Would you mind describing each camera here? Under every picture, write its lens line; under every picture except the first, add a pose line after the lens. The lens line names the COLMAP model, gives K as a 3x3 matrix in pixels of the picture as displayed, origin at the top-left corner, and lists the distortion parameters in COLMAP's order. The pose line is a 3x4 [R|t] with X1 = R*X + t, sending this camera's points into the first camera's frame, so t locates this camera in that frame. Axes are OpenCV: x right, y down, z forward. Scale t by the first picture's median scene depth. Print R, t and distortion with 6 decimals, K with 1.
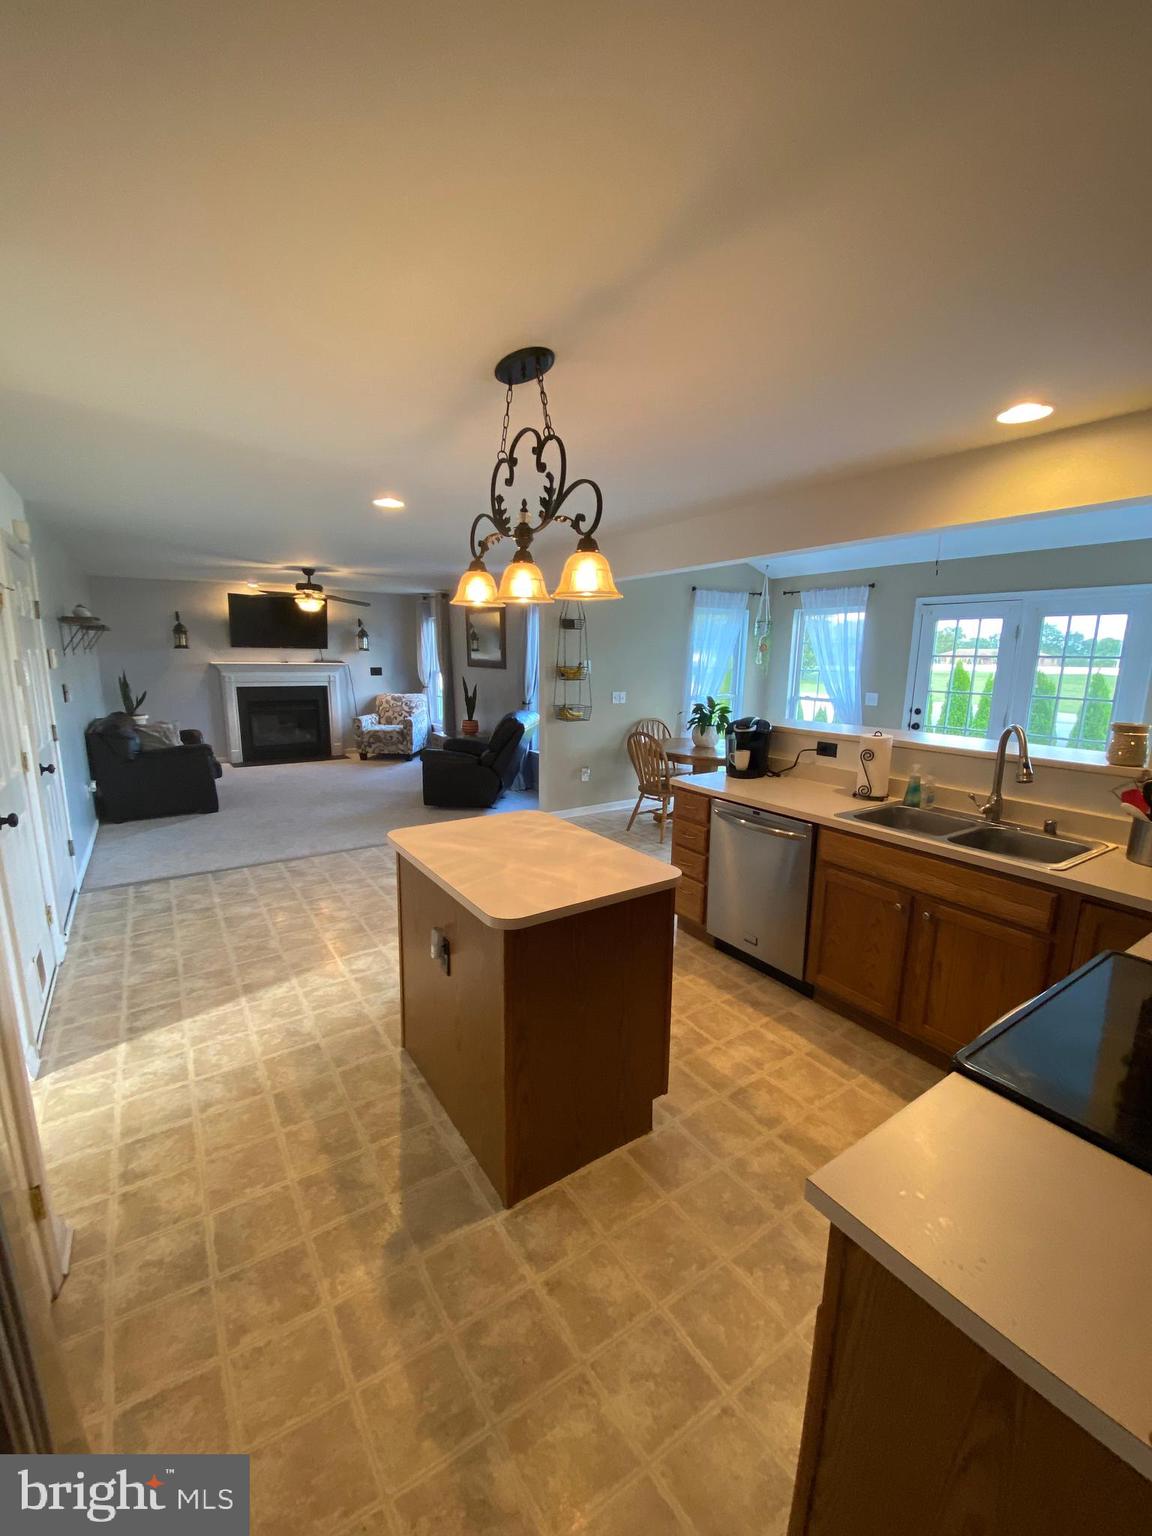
lens RADIAL K [[626.2, 0, 569.9], [0, 626.2, 776.7], [0, 0, 1]] dist [0.016465, -0.020636]
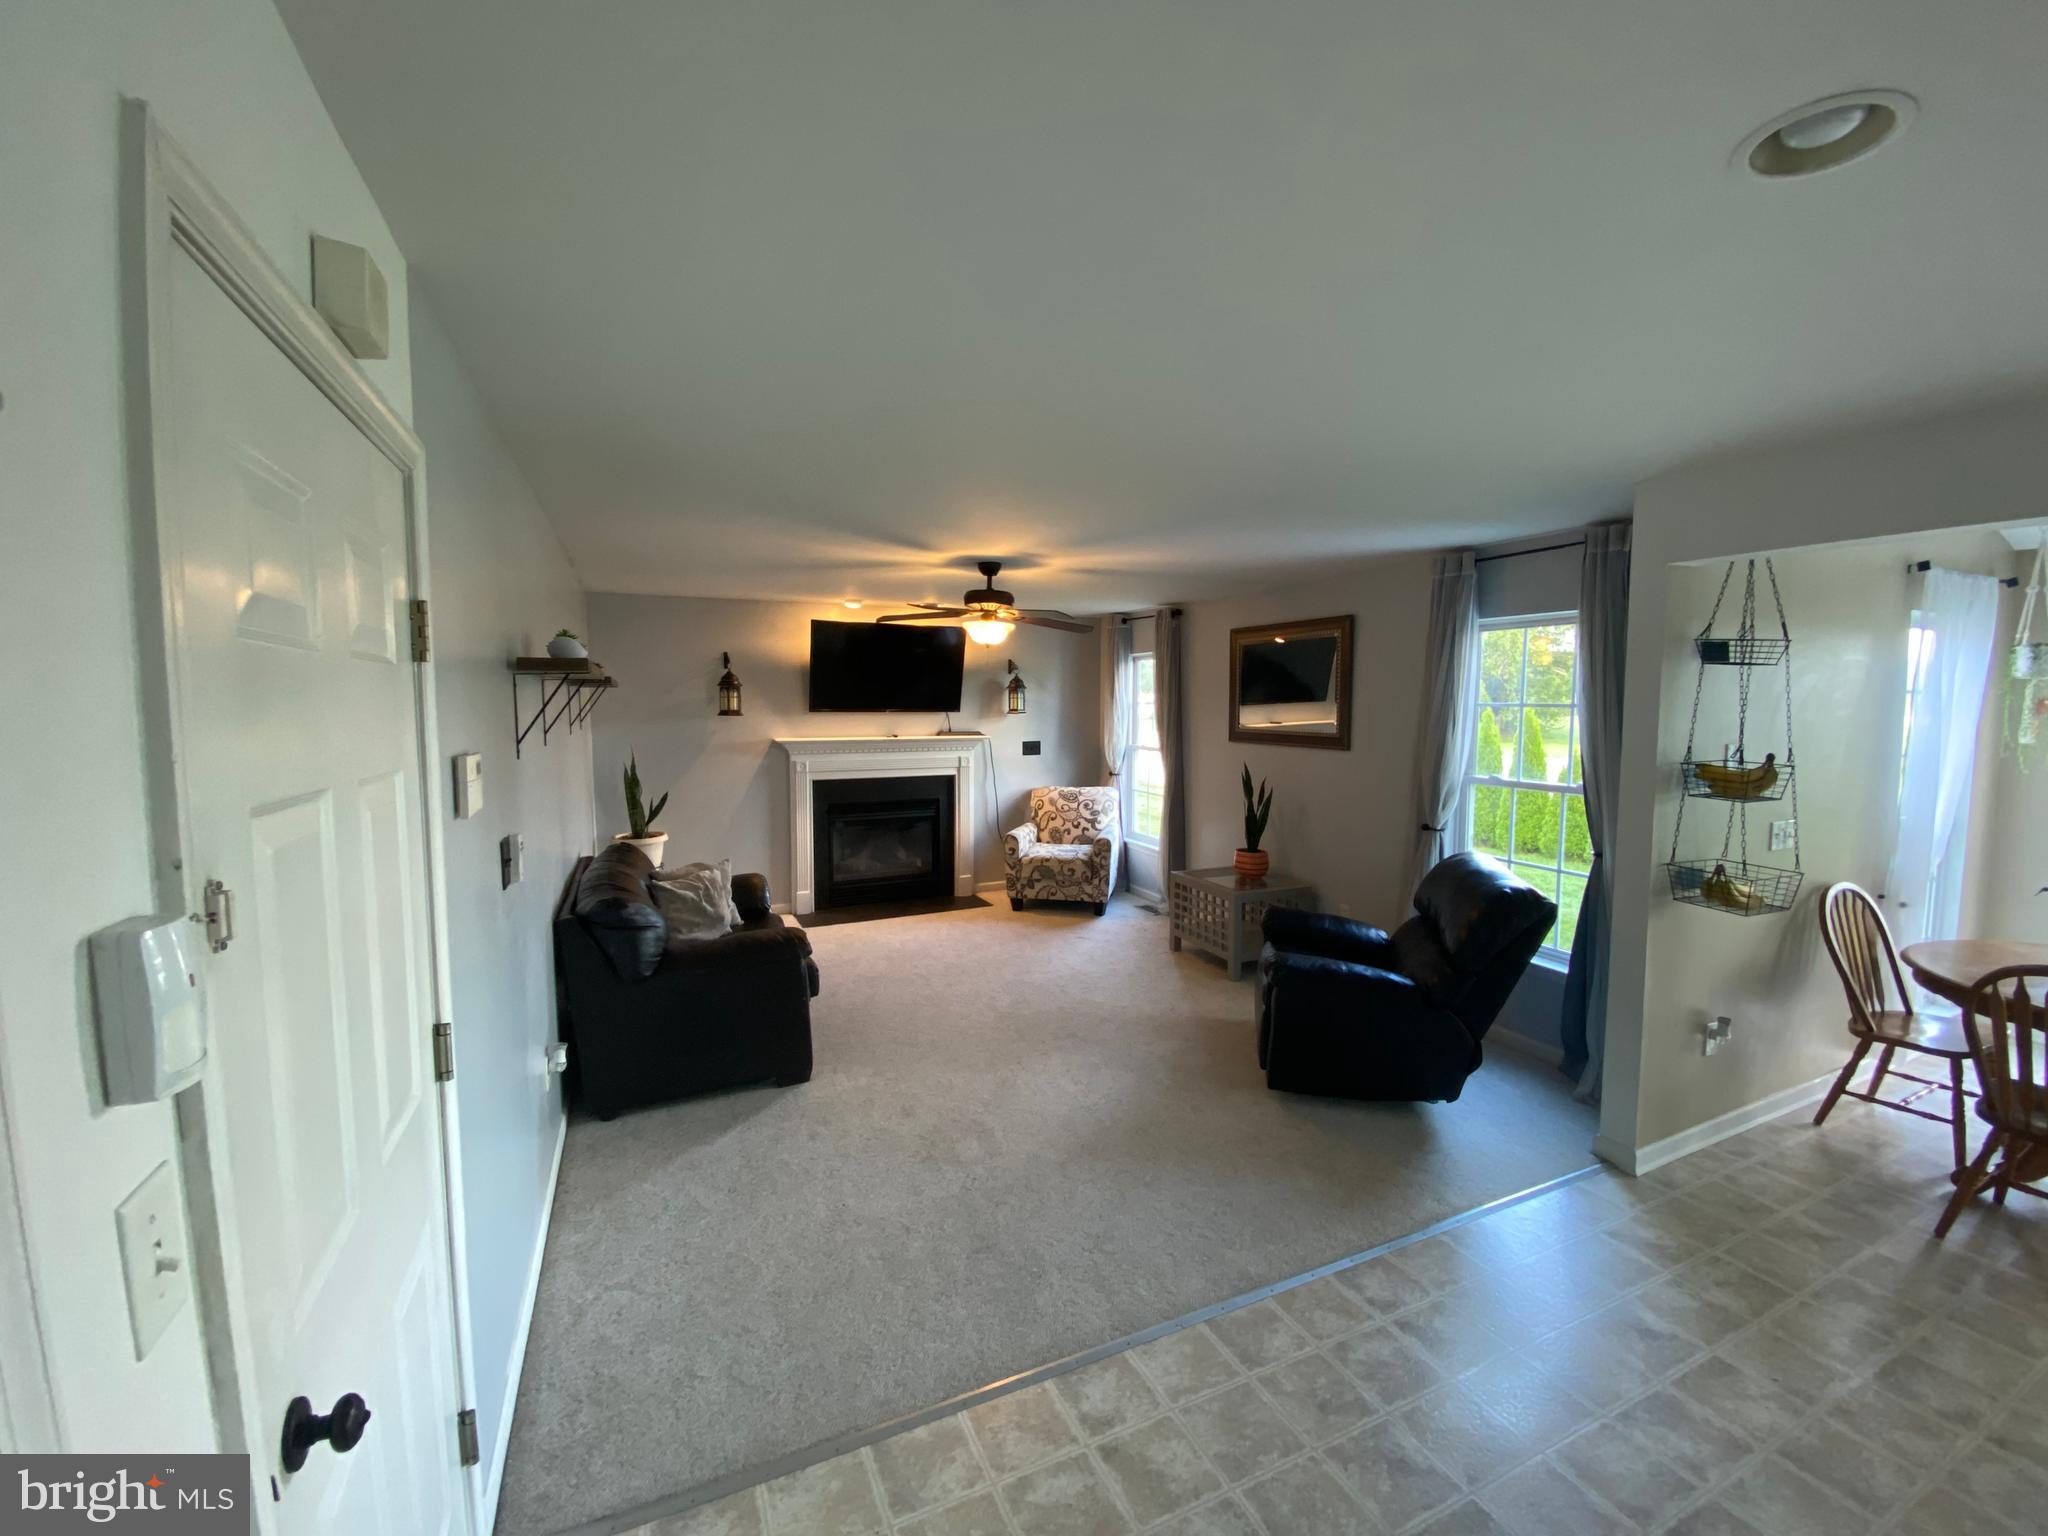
lens RADIAL K [[834.9, 0, 1035.9], [0, 834.9, 763.7], [0, 0, 1]] dist [0.016465, -0.020636]
pose [[0.989108, -0.000394, -0.147193, -0.224600], [-0.017610, 0.992497, -0.120990, -0.071685], [0.146137, 0.122265, 0.981680, 0.293118]]
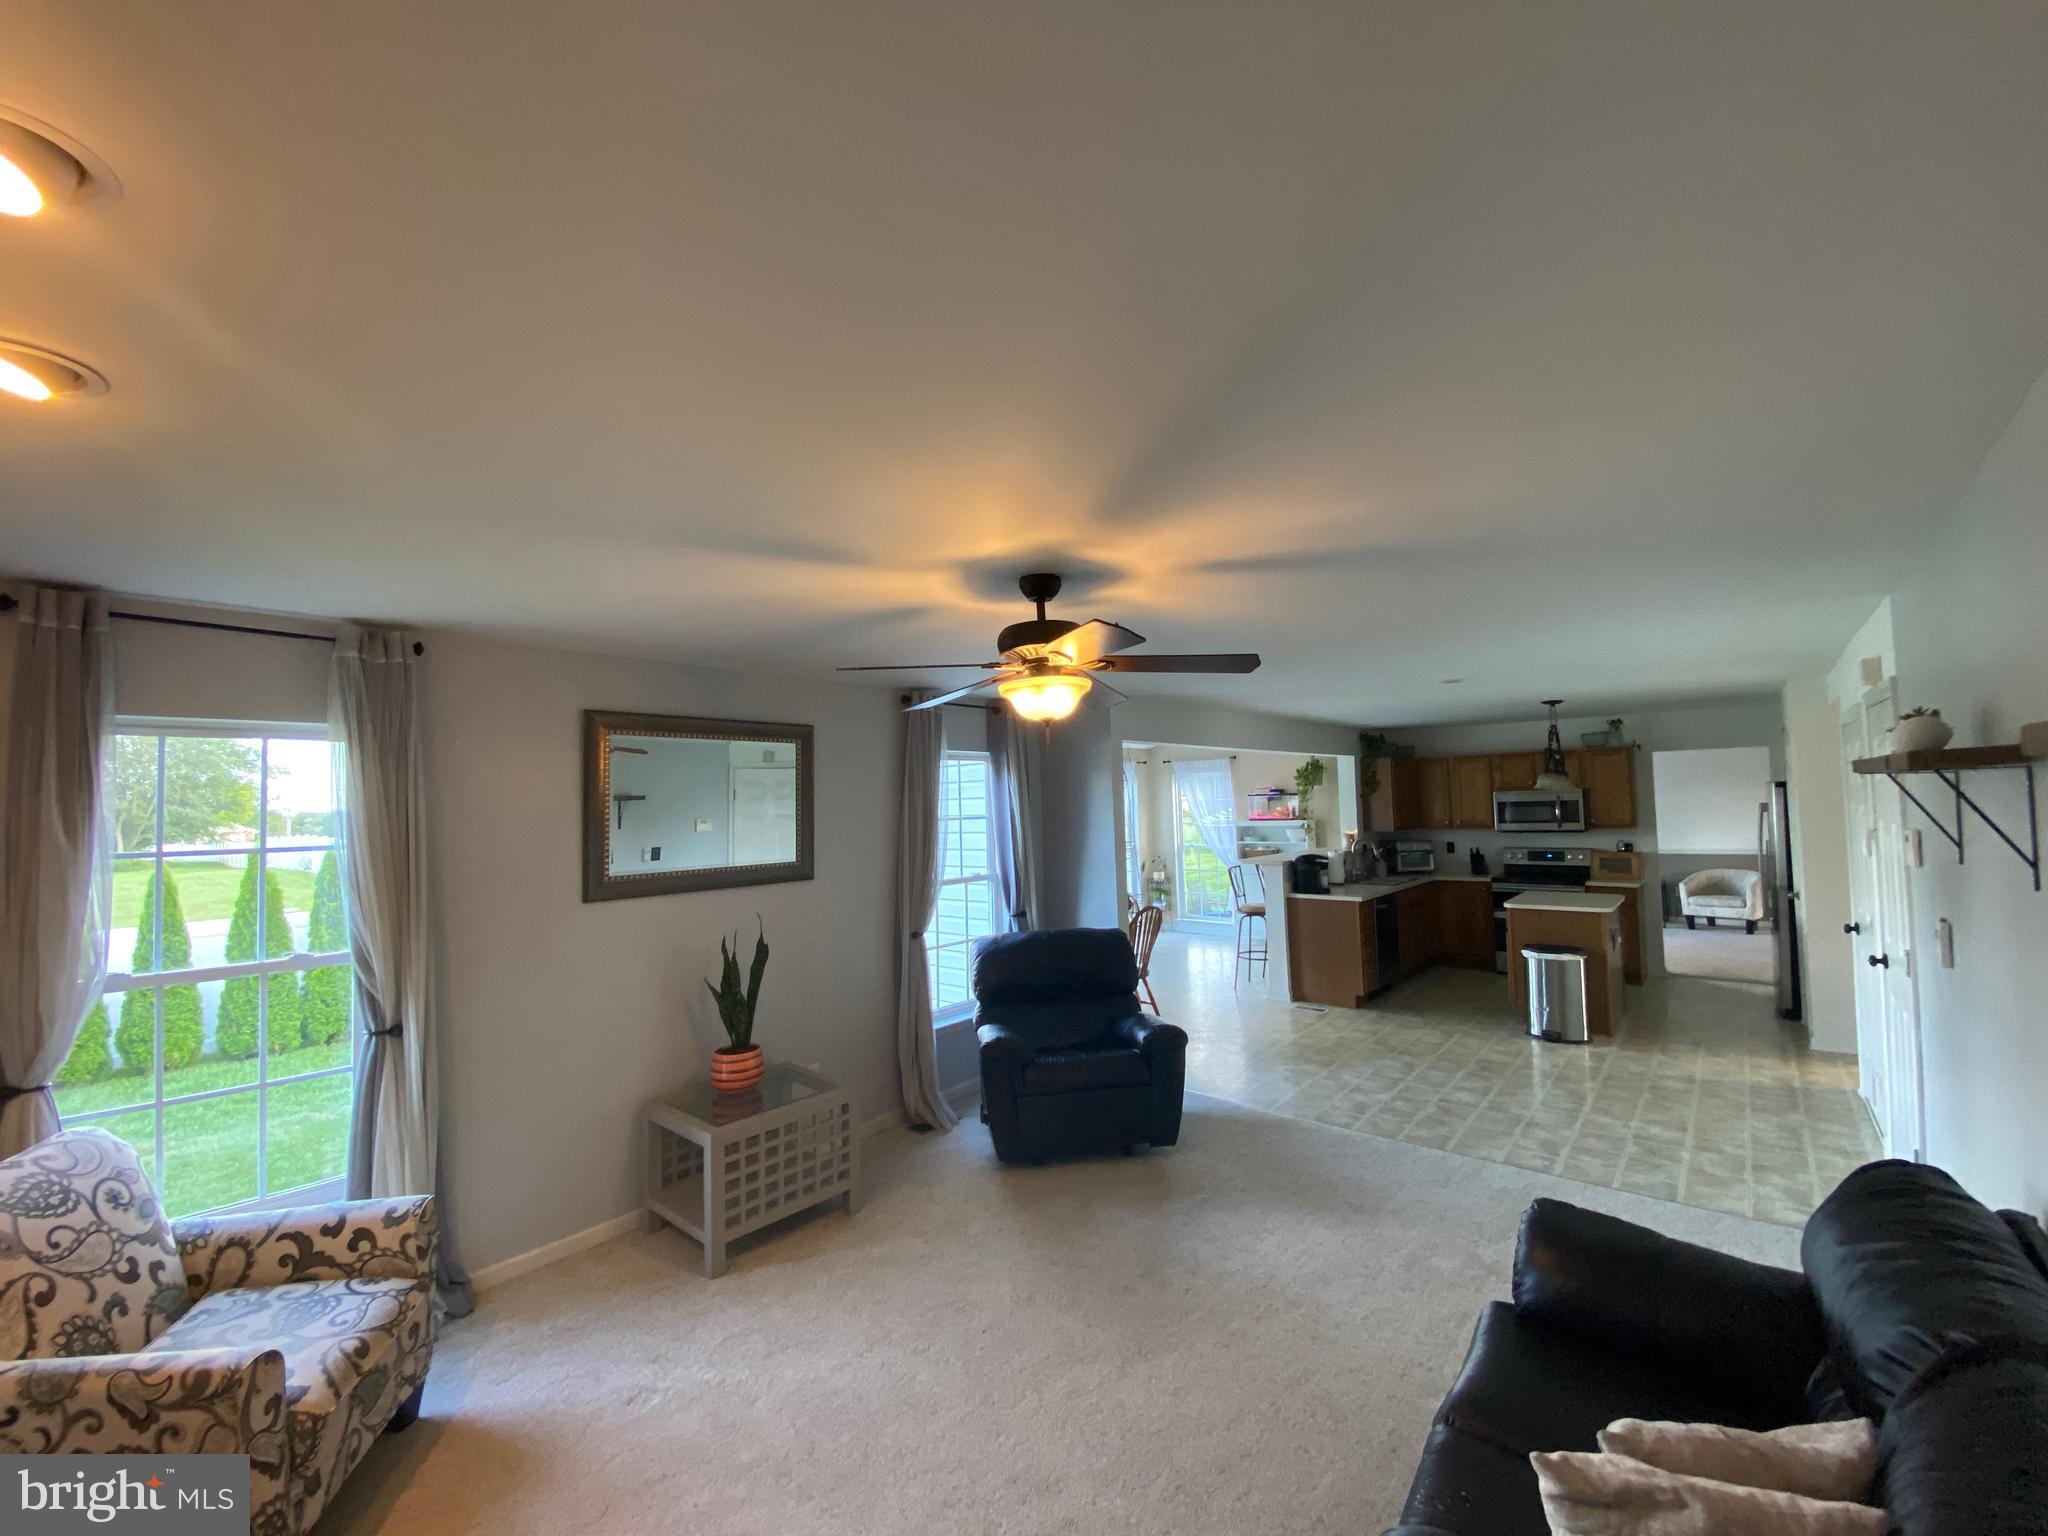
lens RADIAL K [[834.9, 0, 1035.9], [0, 834.9, 763.7], [0, 0, 1]] dist [0.016465, -0.020636]
pose [[-0.286556, 0.041927, 0.957146, -0.611471], [0.211228, 0.977223, 0.020432, -0.203599], [-0.934488, 0.208031, -0.288886, 0.893986]]
